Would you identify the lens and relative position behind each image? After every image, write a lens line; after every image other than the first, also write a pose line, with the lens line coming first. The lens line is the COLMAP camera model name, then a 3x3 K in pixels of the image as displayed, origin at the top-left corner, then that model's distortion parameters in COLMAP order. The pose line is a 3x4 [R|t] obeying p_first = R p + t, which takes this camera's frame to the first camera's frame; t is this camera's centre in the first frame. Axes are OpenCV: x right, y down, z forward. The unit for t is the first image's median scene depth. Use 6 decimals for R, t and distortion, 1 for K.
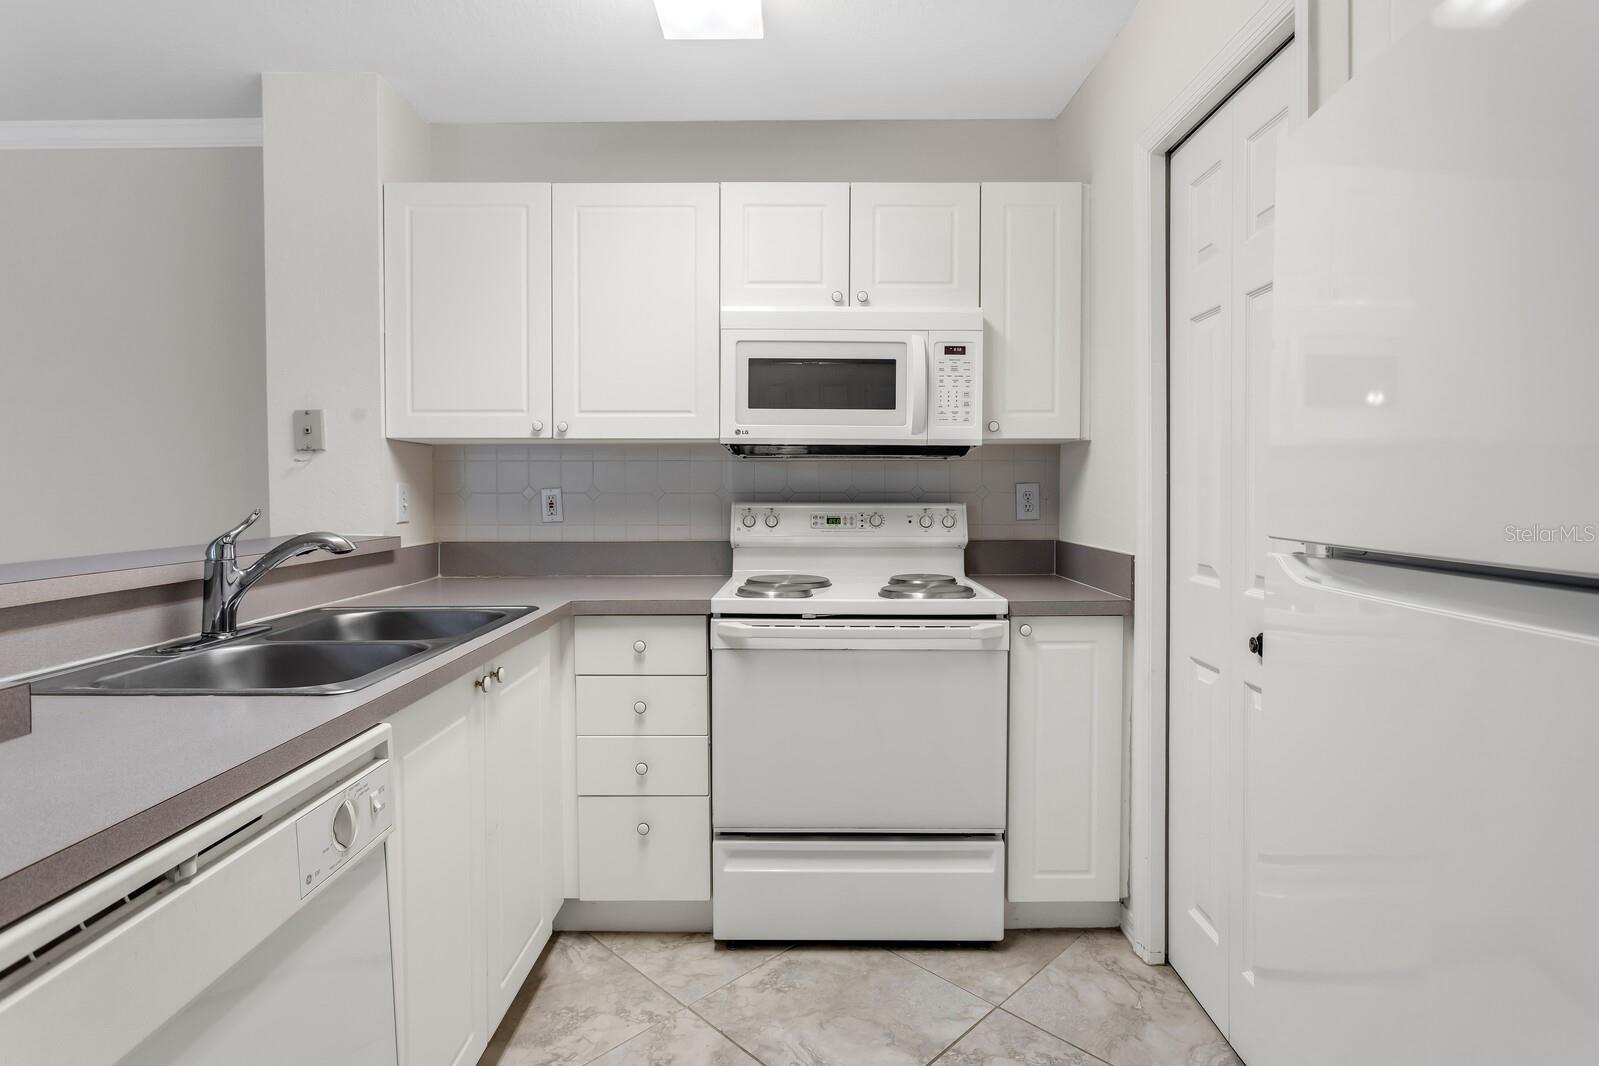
lens RADIAL K [[798.5, 0, 797.3], [0, 798.5, 511.2], [0, 0, 1]] dist [-0.014246, 0.000600]
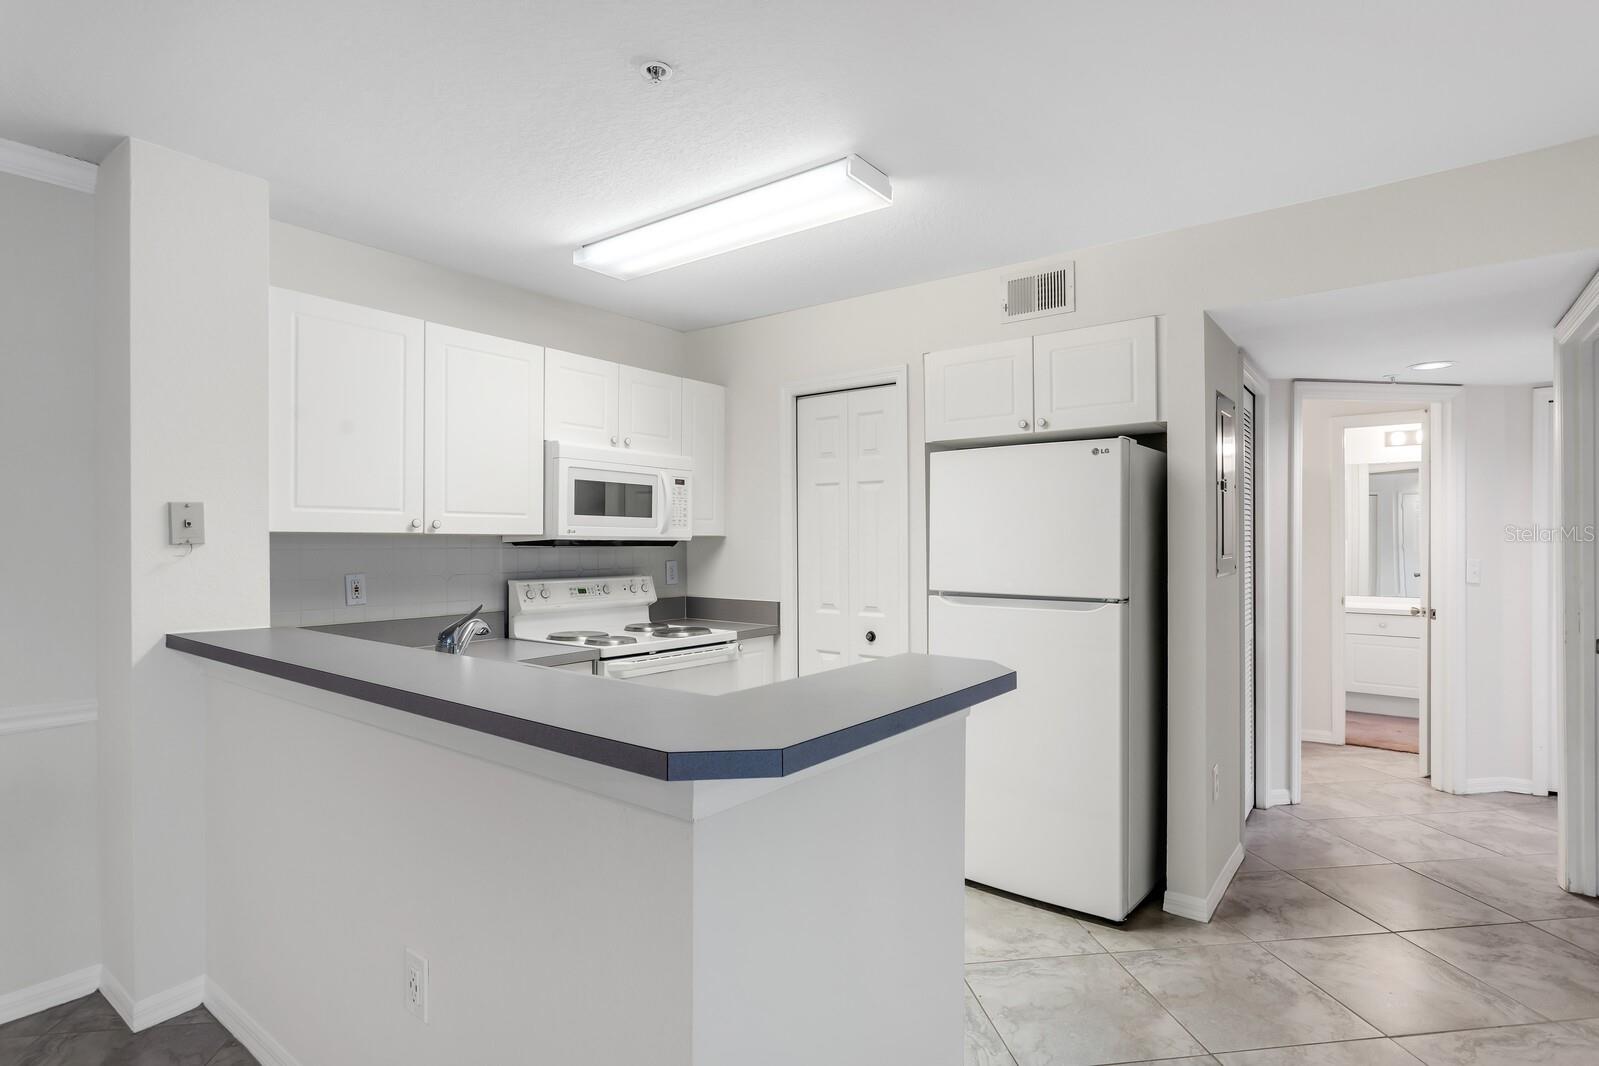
lens RADIAL K [[819.3, 0, 791.8], [0, 819.3, 537.5], [0, 0, 1]] dist [-0.002275, 0.000190]
pose [[0.605839, 0.003520, 0.795579, -0.984275], [0.020546, 0.999587, -0.020069, -0.051236], [-0.795322, 0.028505, 0.605517, -0.184278]]
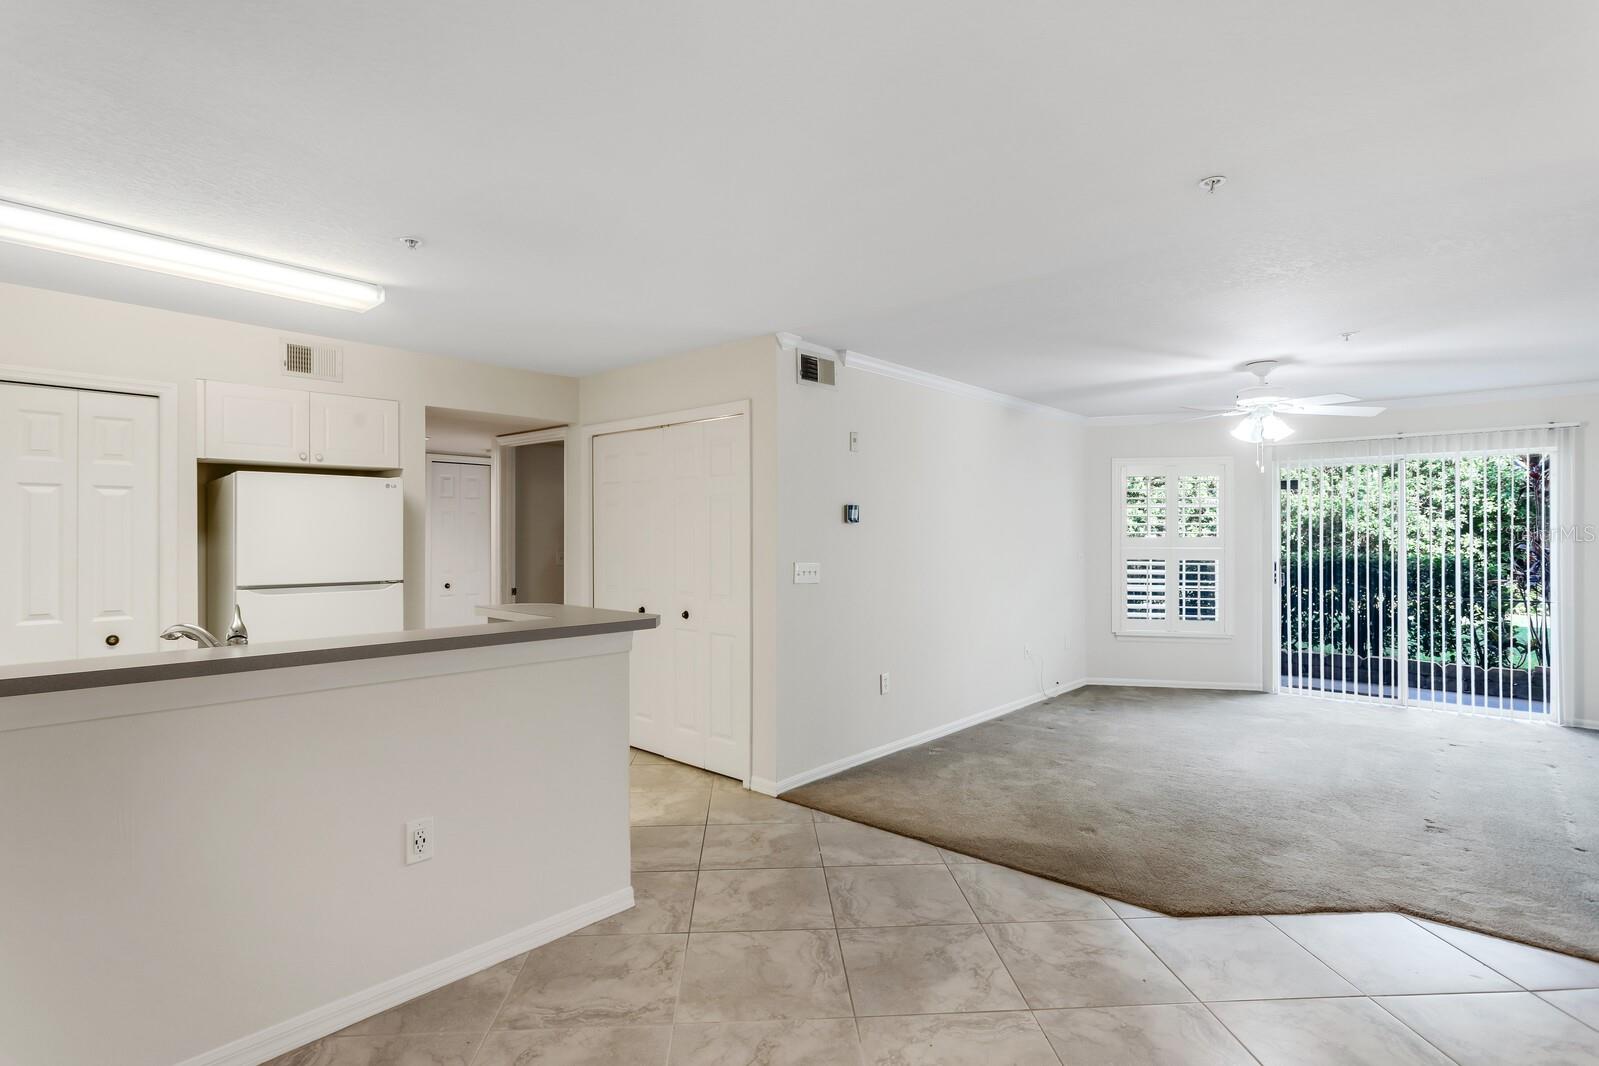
lens RADIAL K [[795.6, 0, 799.5], [0, 795.6, 533.0], [0, 0, 1]] dist [-0.002137, 0.000318]
pose [[-0.749051, 0.006141, 0.662483, -1.673393], [0.021554, 0.999654, 0.015104, -0.093066], [-0.662161, 0.025592, -0.748924, 0.949311]]
